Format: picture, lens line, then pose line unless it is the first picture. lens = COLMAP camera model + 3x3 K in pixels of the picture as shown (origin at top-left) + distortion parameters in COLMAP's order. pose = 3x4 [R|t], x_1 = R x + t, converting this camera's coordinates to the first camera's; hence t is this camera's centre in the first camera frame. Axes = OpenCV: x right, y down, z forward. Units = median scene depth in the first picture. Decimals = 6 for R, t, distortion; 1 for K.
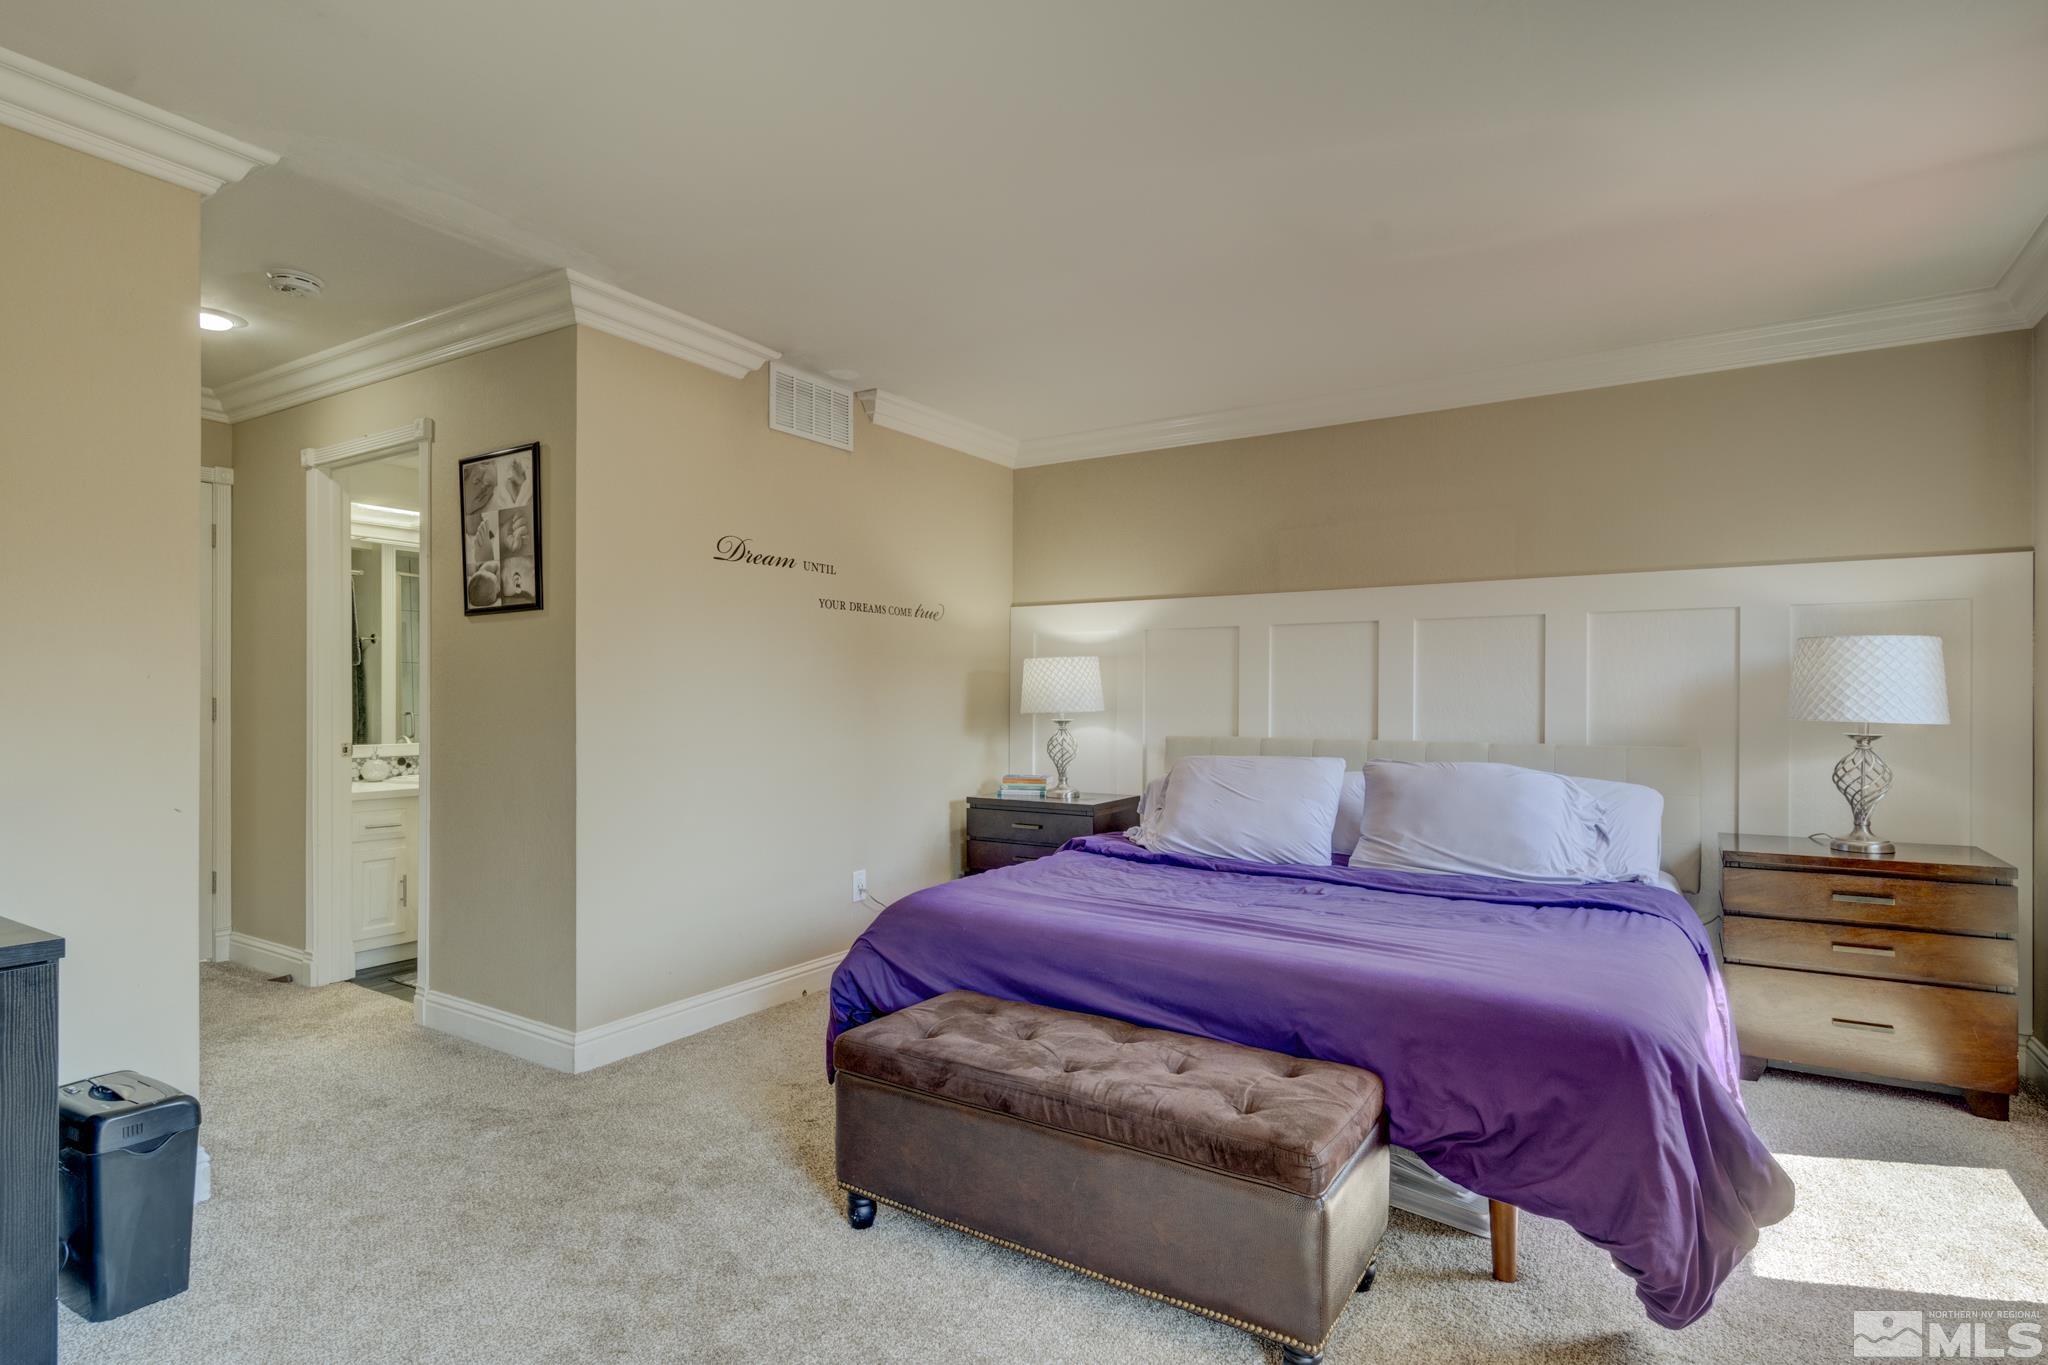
lens RADIAL K [[1004.3, 0, 968.5], [0, 1004.3, 696.6], [0, 0, 1]] dist [-0.001362, -0.004950]
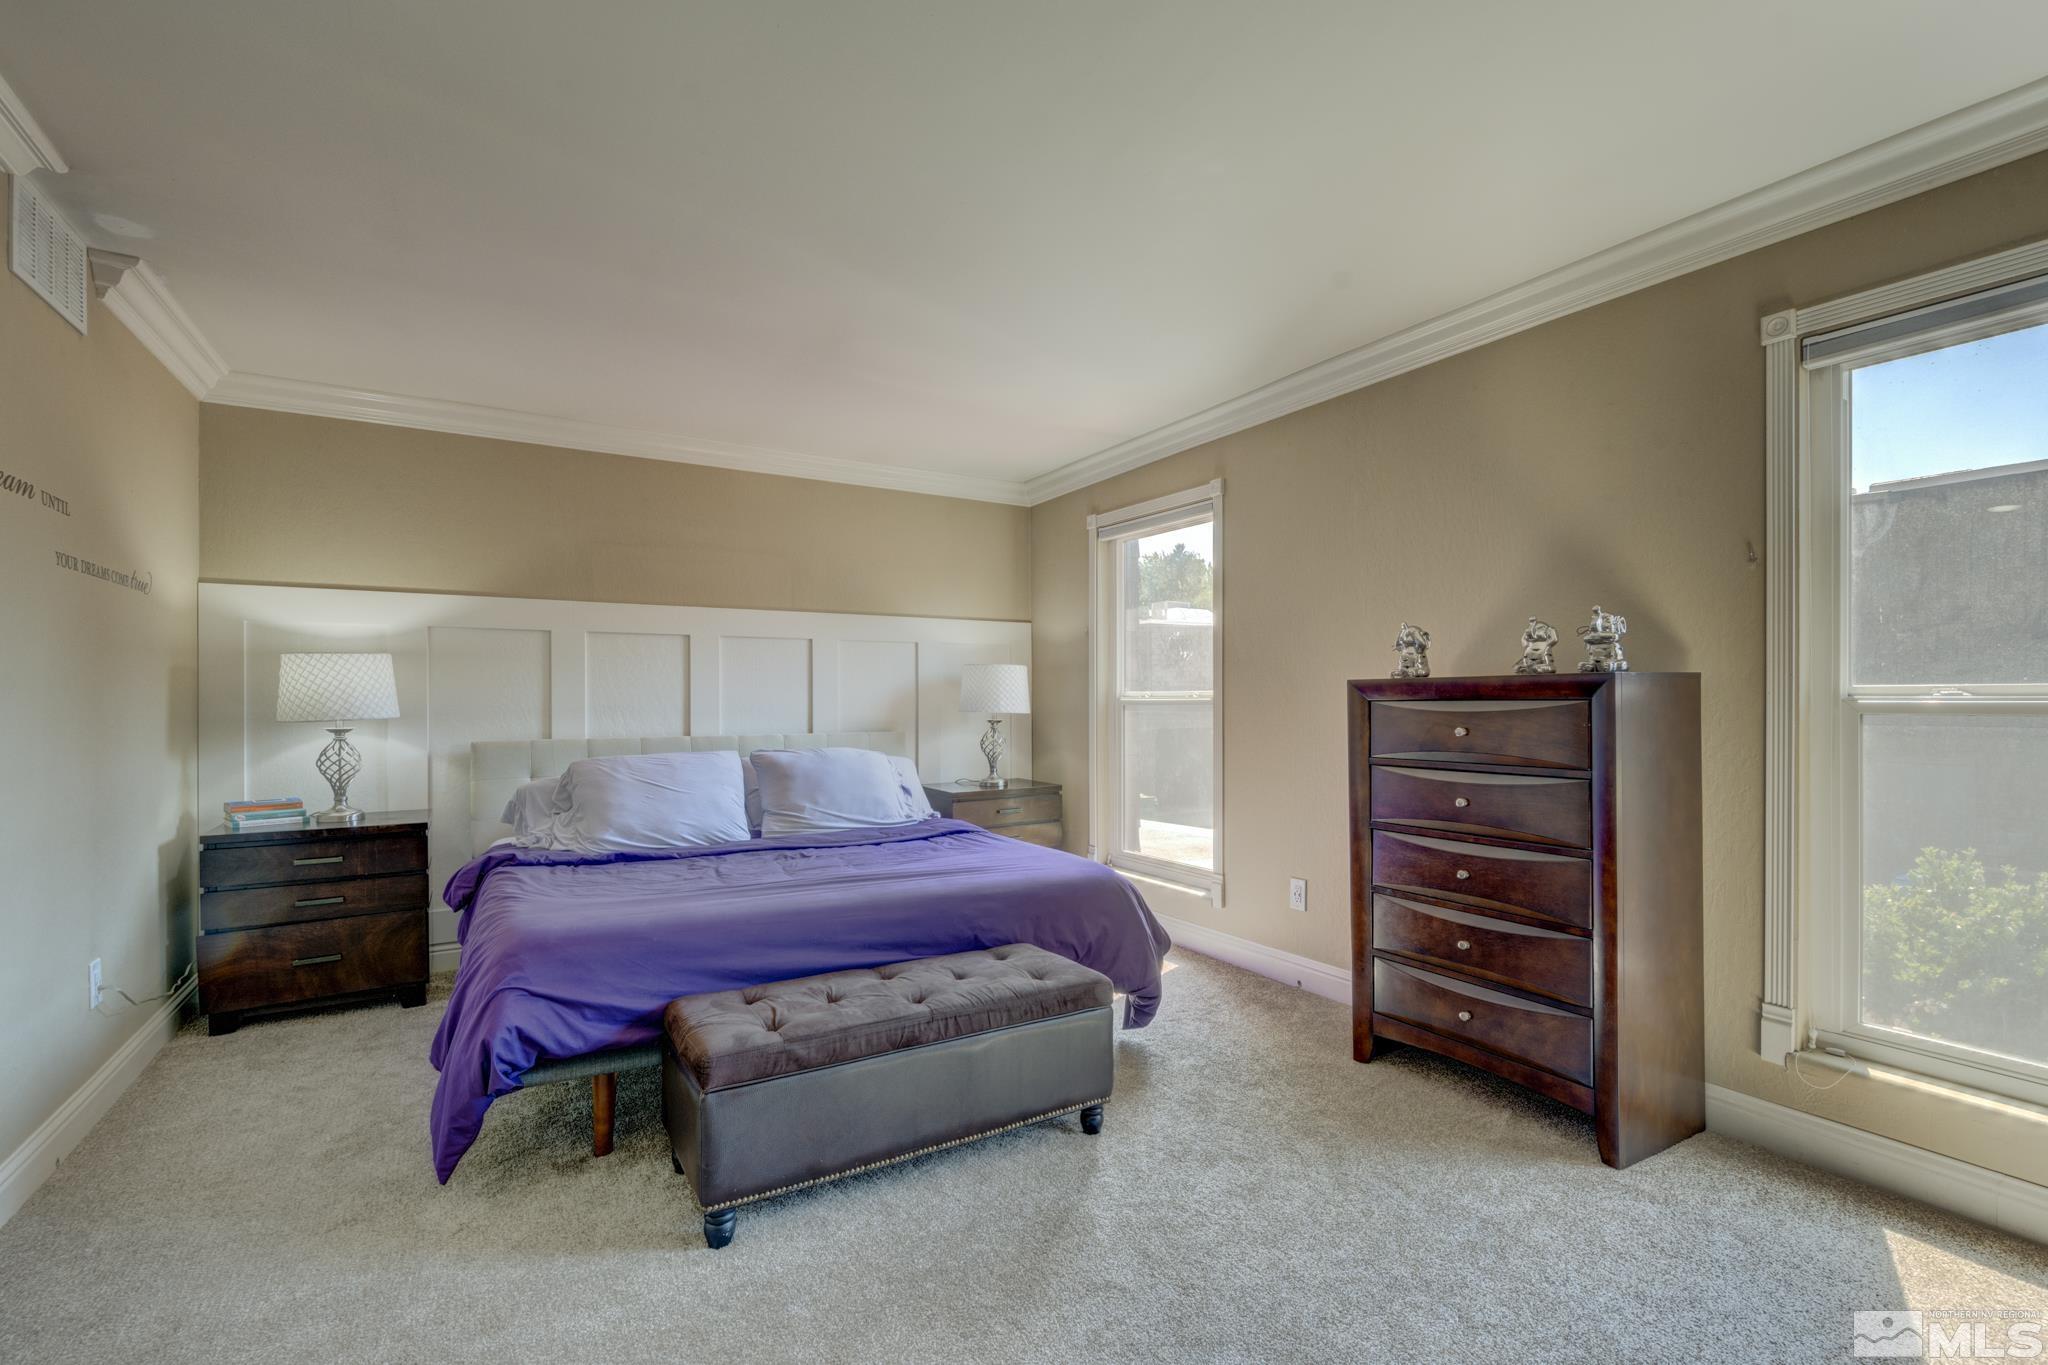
lens RADIAL K [[913.4, 0, 1041.8], [0, 913.4, 698.1], [0, 0, 1]] dist [-0.000221, -0.002732]
pose [[0.428256, -0.002278, 0.903654, -0.460012], [0.000438, 0.999997, 0.002313, -0.004474], [-0.903657, -0.000595, 0.428256, 0.198040]]
